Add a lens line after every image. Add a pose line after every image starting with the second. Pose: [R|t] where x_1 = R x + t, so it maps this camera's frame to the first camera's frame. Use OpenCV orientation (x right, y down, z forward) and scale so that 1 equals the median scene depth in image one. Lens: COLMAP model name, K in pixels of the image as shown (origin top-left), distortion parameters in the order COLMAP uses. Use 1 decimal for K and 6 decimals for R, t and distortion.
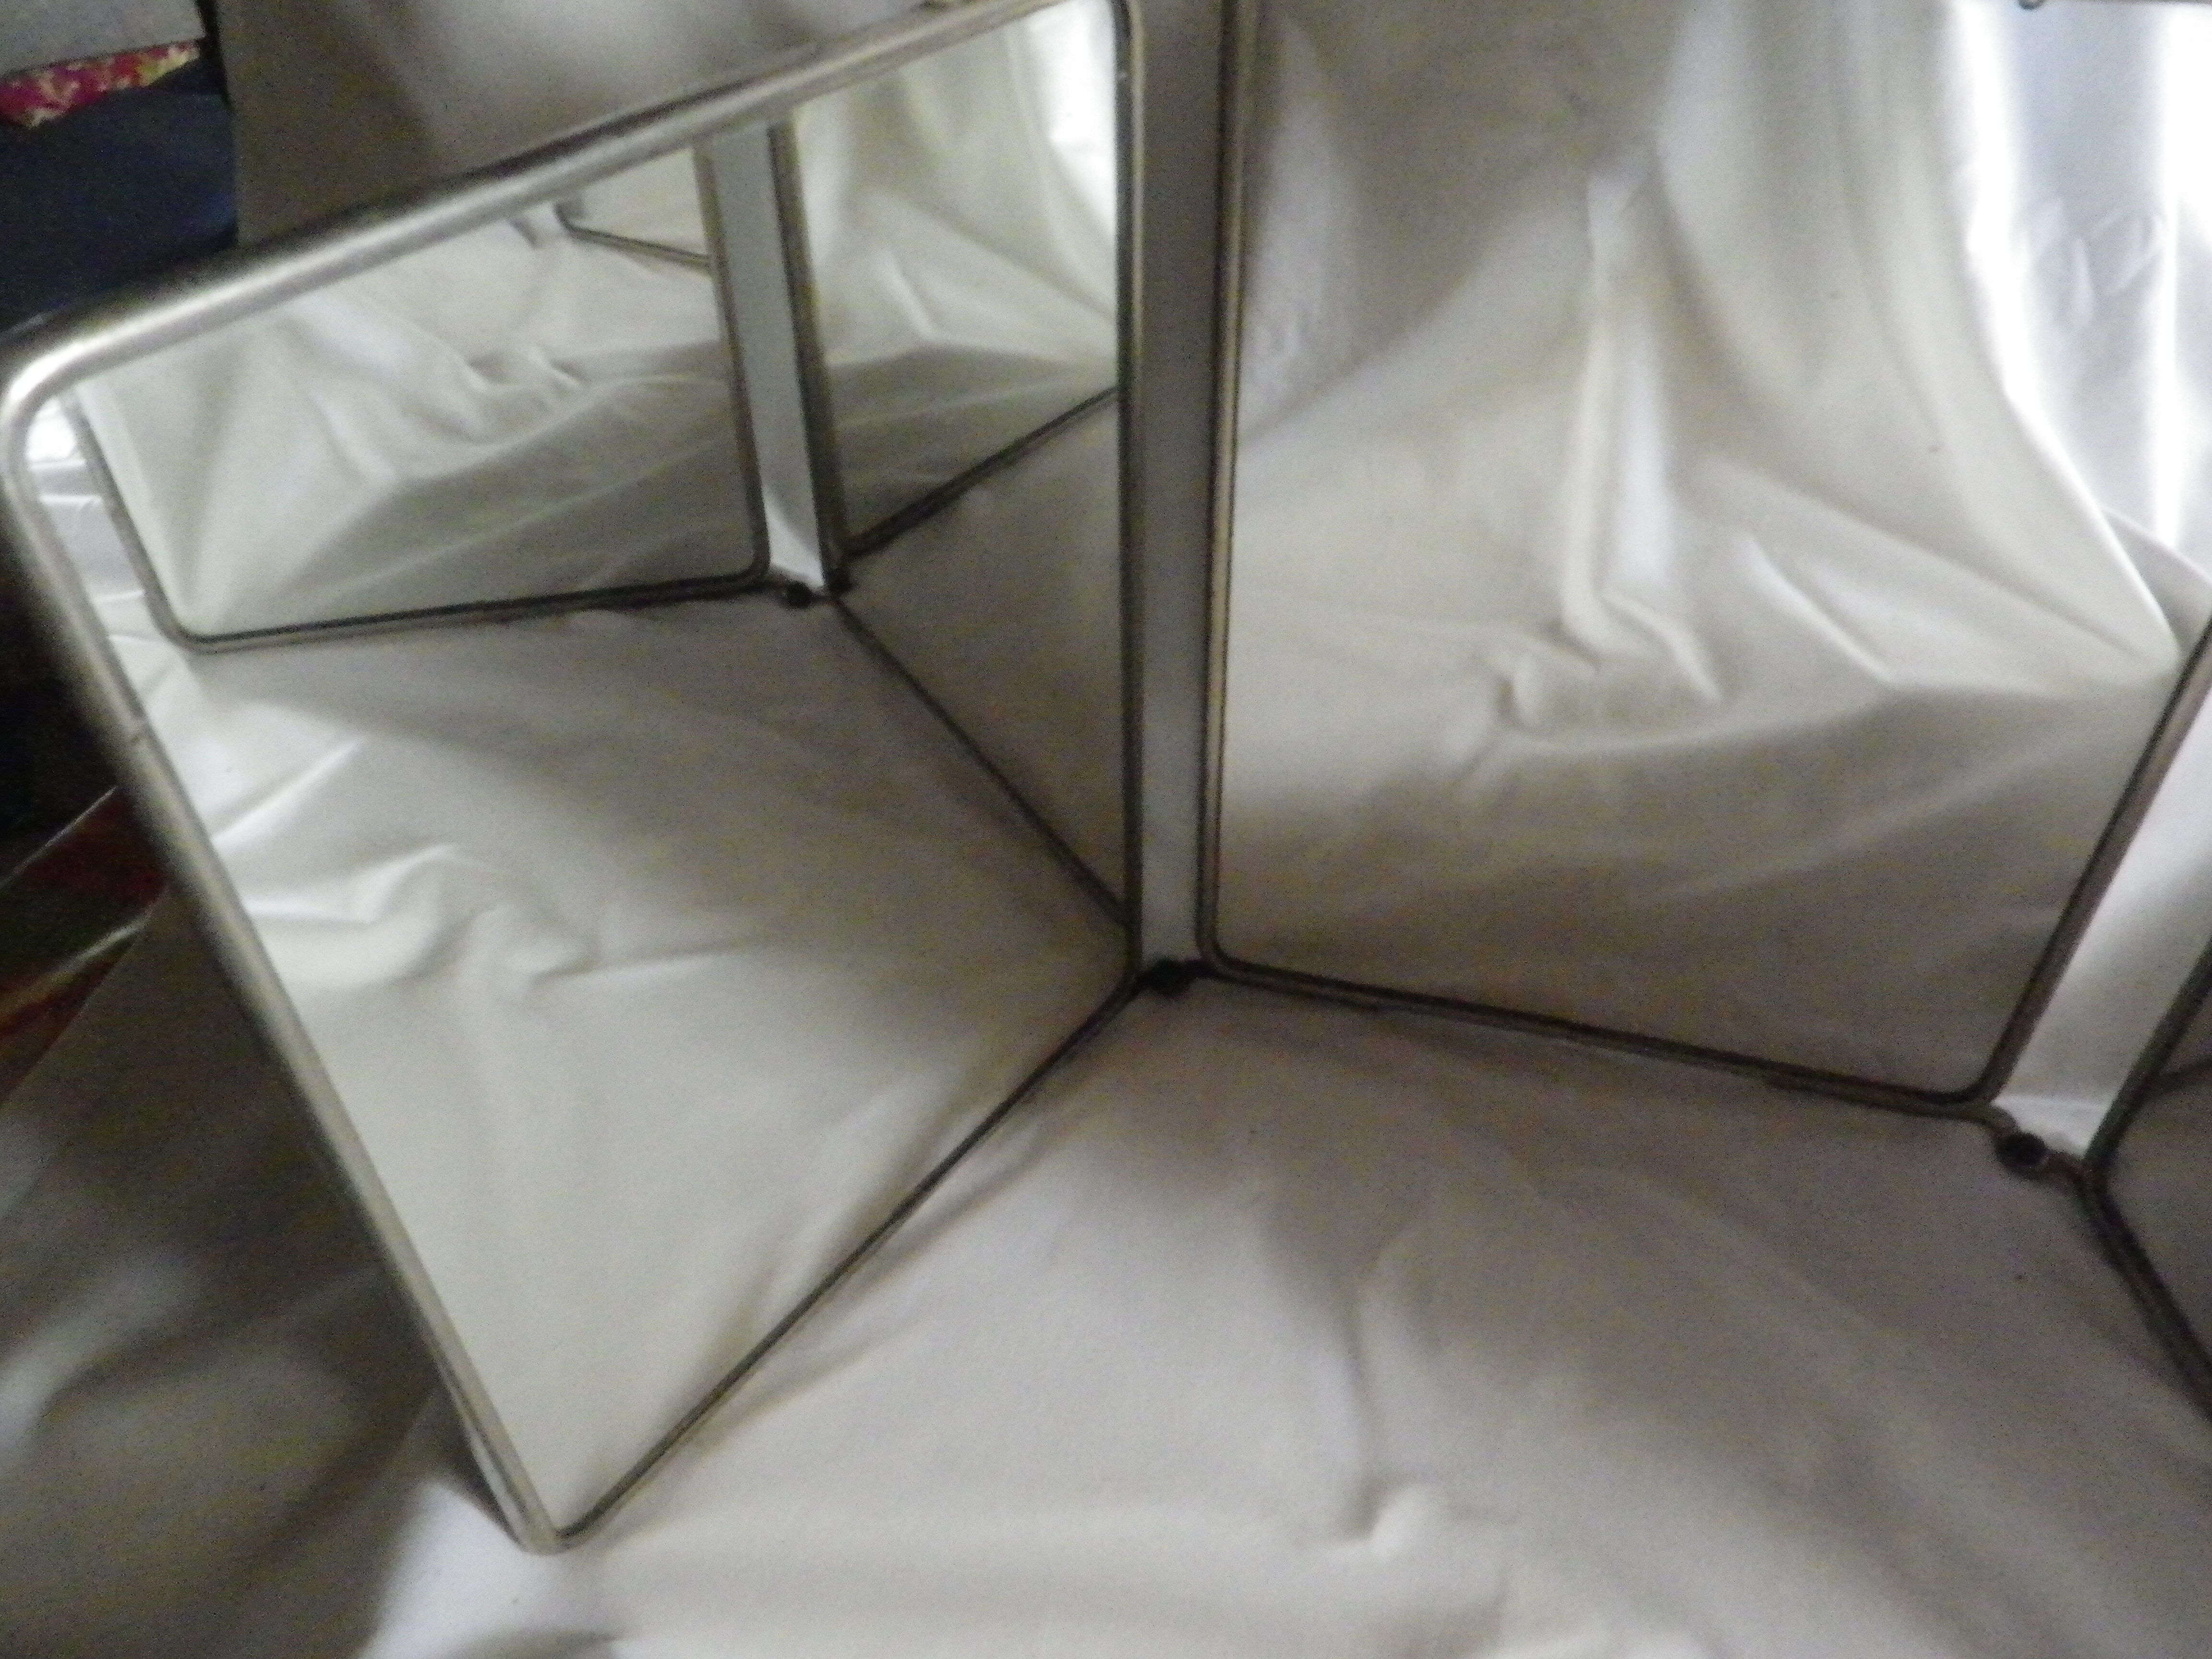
lens RADIAL K [[1622.0, 0, 1107.7], [0, 1622.0, 827.5], [0, 0, 1]] dist [0.006977, -0.008072]
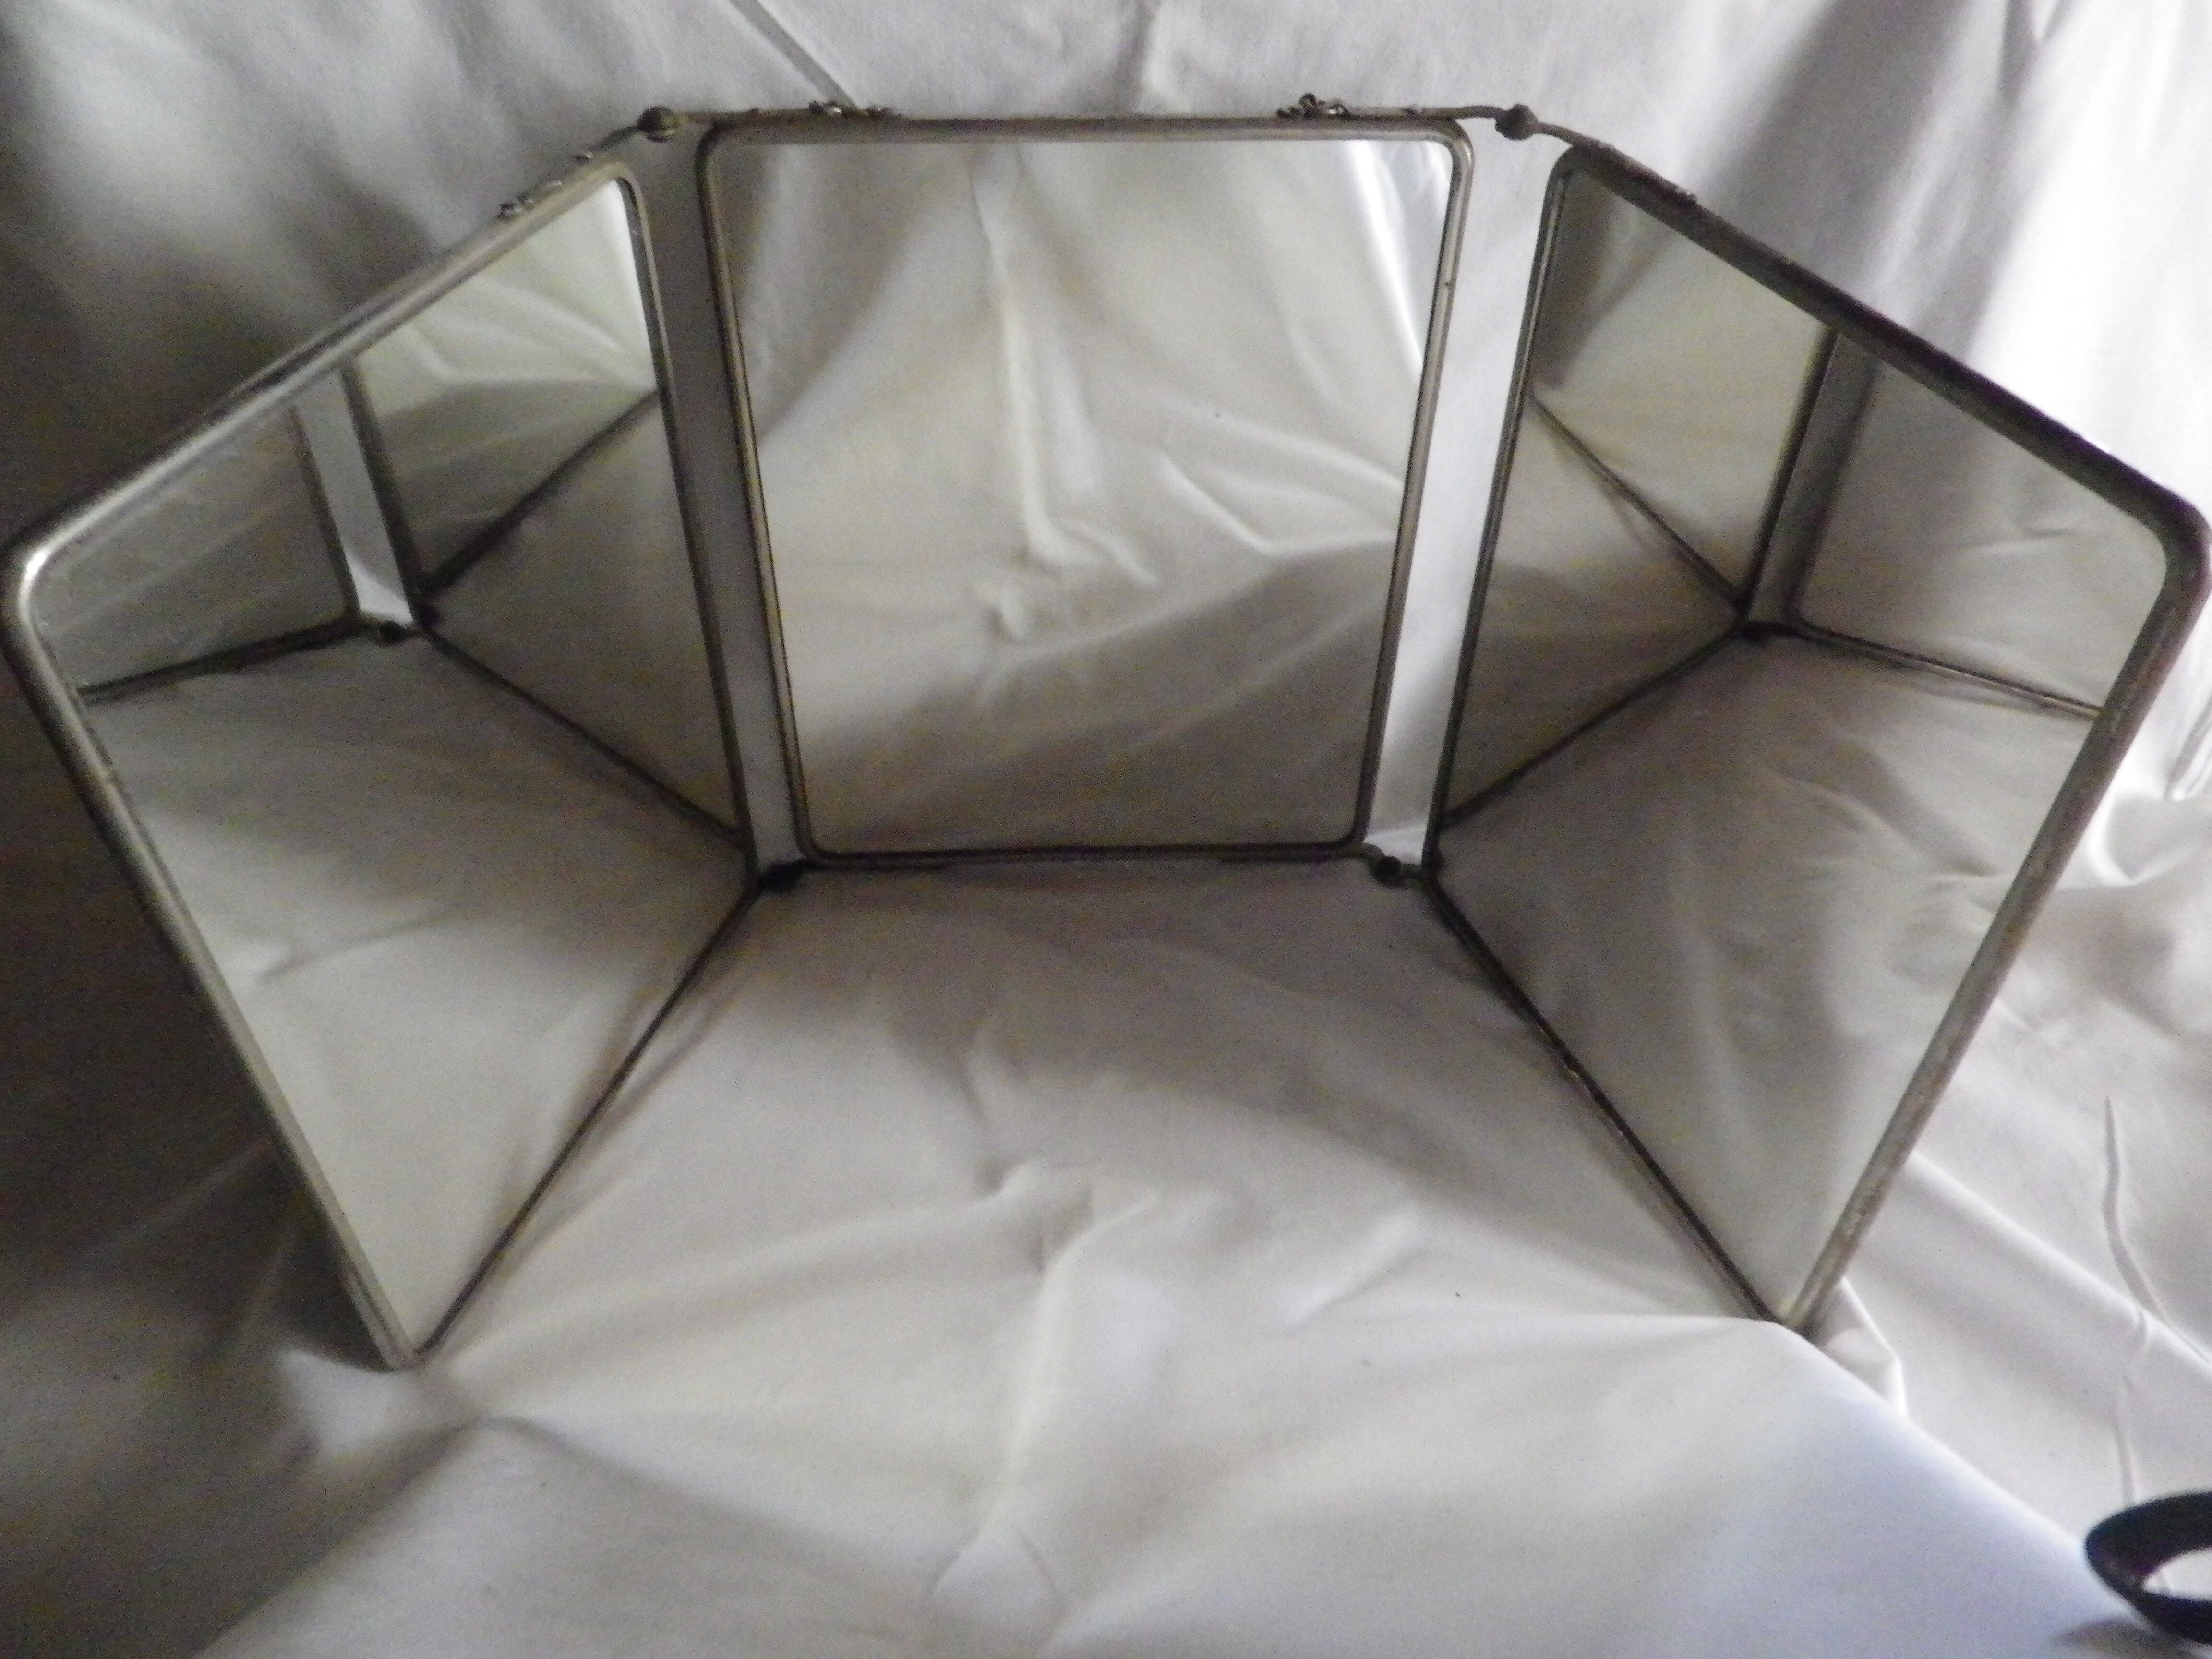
lens RADIAL K [[1622.0, 0, 1103.0], [0, 1622.0, 826.5], [0, 0, 1]] dist [0.006977, -0.008072]
pose [[0.947810, -0.191929, 0.254596, -0.042544], [0.185801, 0.981407, 0.048139, 0.039316], [-0.259101, 0.001677, 0.965849, -0.320181]]
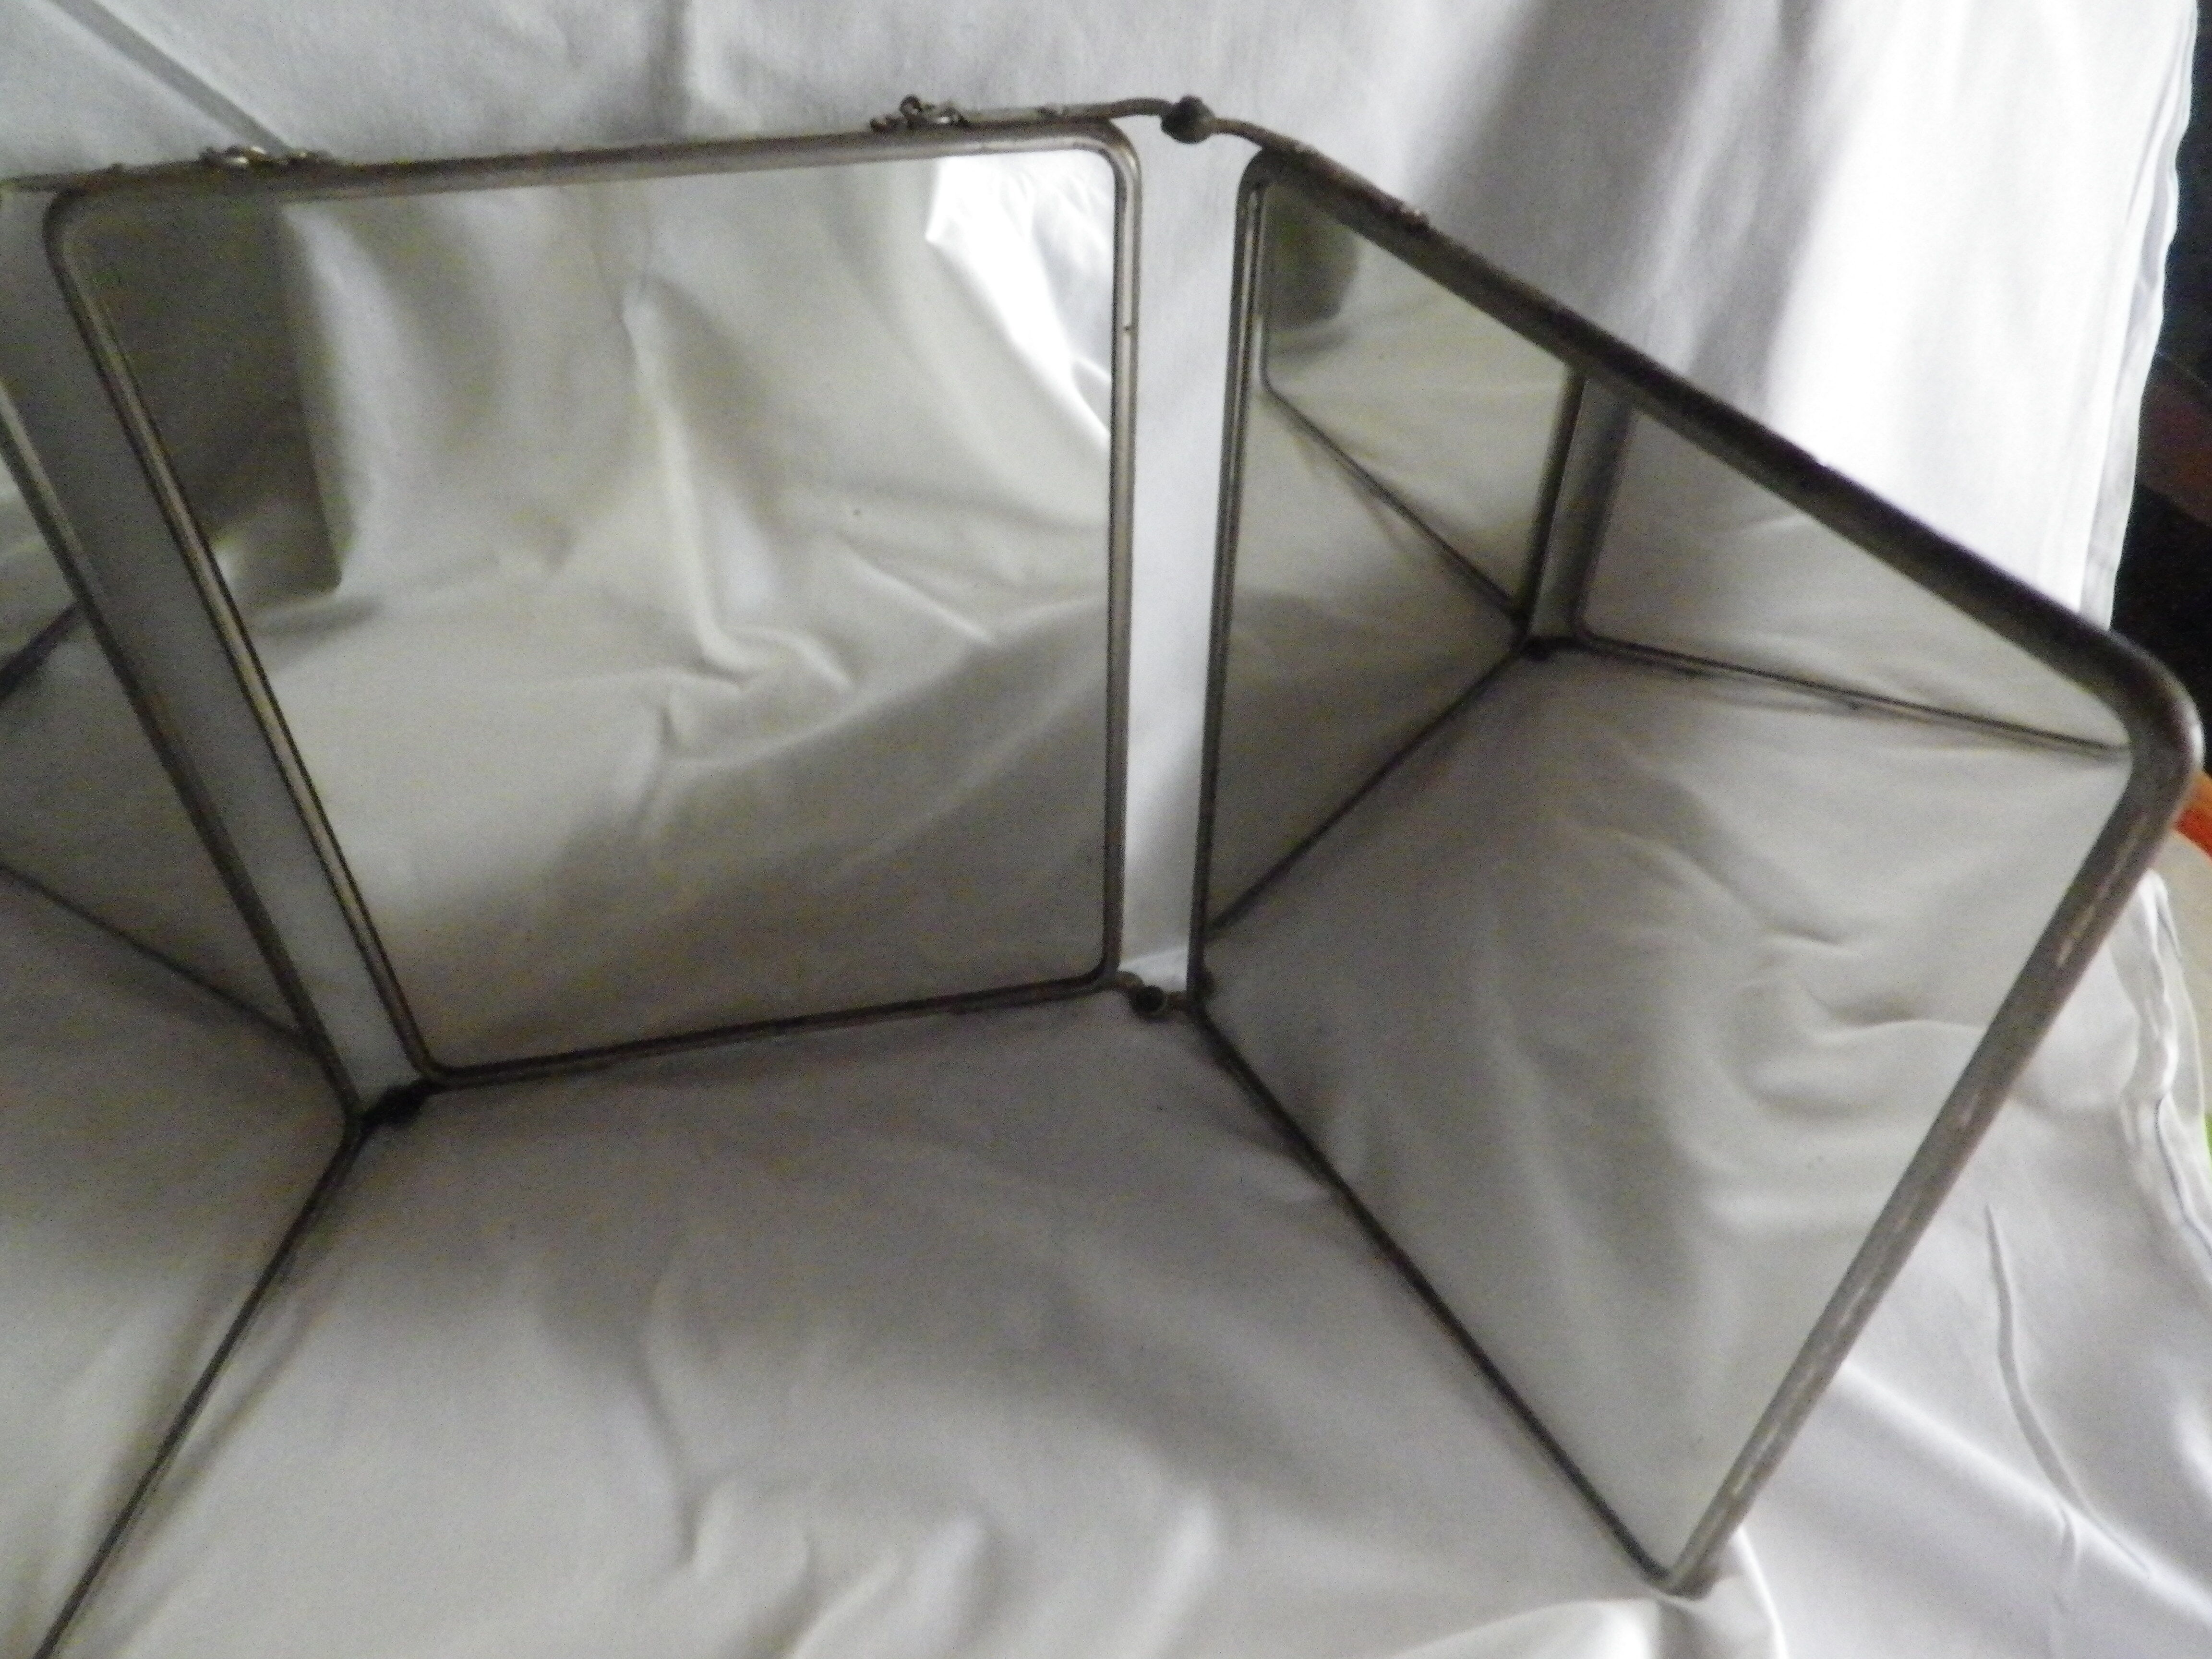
lens RADIAL K [[1622.0, 0, 1102.2], [0, 1622.0, 830.0], [0, 0, 1]] dist [0.006977, -0.008072]
pose [[0.886840, -0.301246, 0.350380, 0.127933], [0.279507, 0.953545, 0.112377, -0.066449], [-0.367956, -0.001727, 0.929842, -0.120201]]
